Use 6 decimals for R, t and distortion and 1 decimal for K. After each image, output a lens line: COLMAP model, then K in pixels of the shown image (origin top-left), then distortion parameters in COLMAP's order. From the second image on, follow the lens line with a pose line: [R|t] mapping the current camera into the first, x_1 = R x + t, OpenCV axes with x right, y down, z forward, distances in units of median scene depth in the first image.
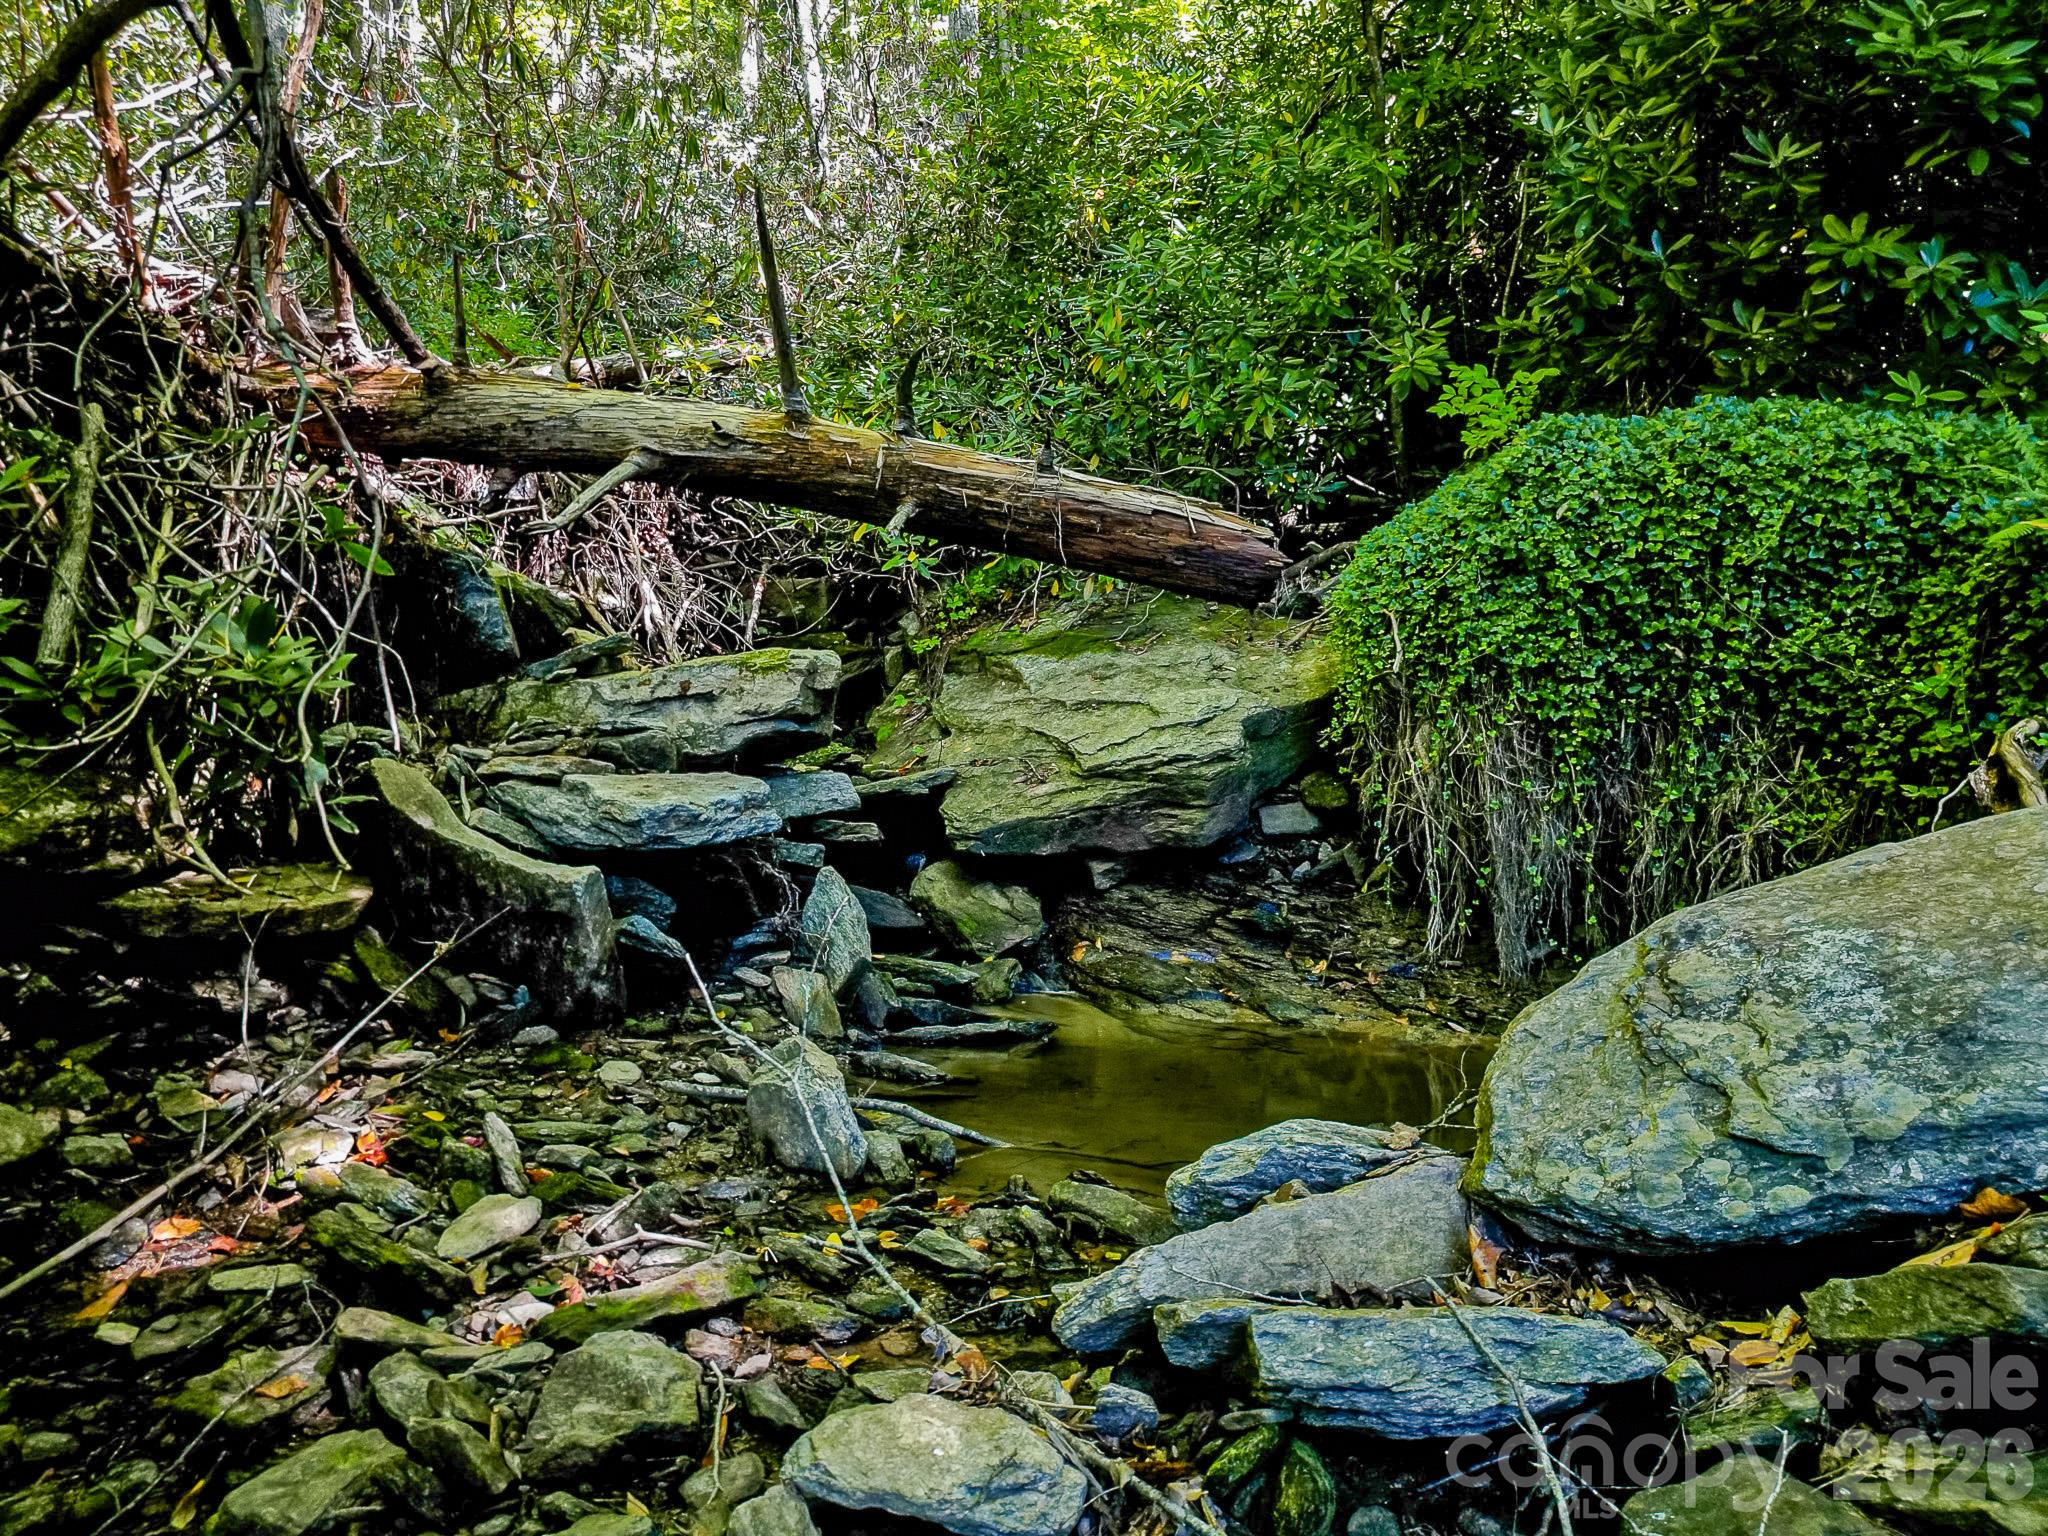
lens RADIAL K [[1409.5, 0, 1015.5], [0, 1409.5, 779.0], [0, 0, 1]] dist [0.074749, -0.104865]
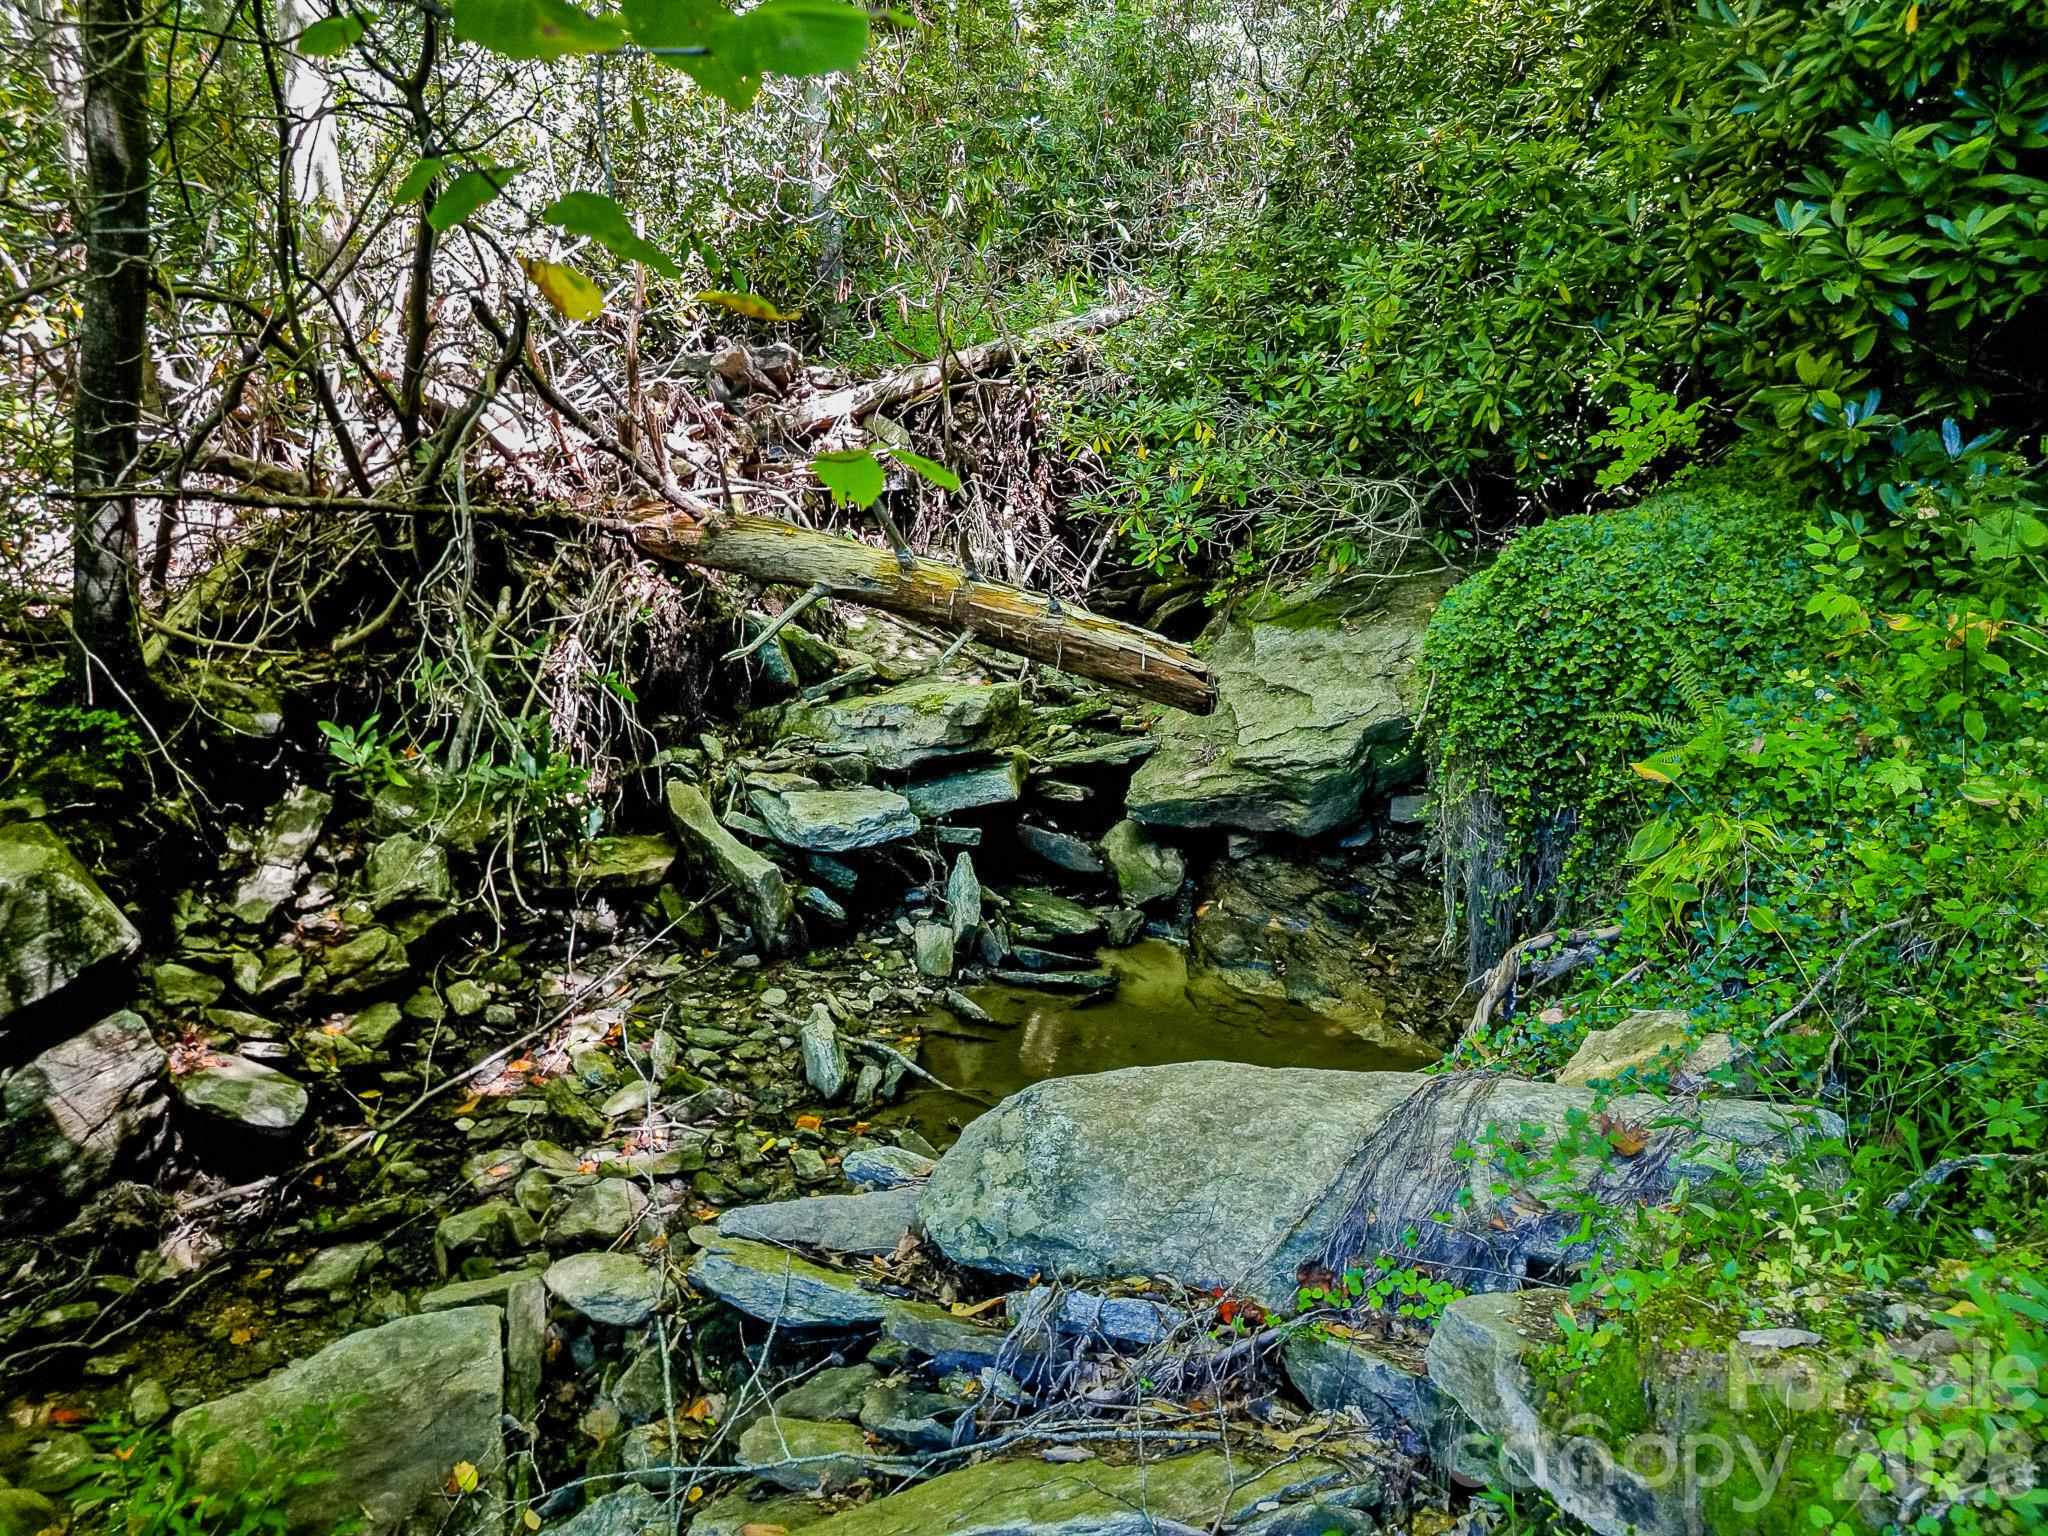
lens RADIAL K [[1409.5, 0, 1015.5], [0, 1409.5, 779.0], [0, 0, 1]] dist [0.074749, -0.104865]
pose [[0.901656, 0.081789, -0.424650, 0.514927], [-0.006781, 0.984506, 0.175221, -0.262663], [0.432401, -0.155109, 0.888240, -0.236517]]
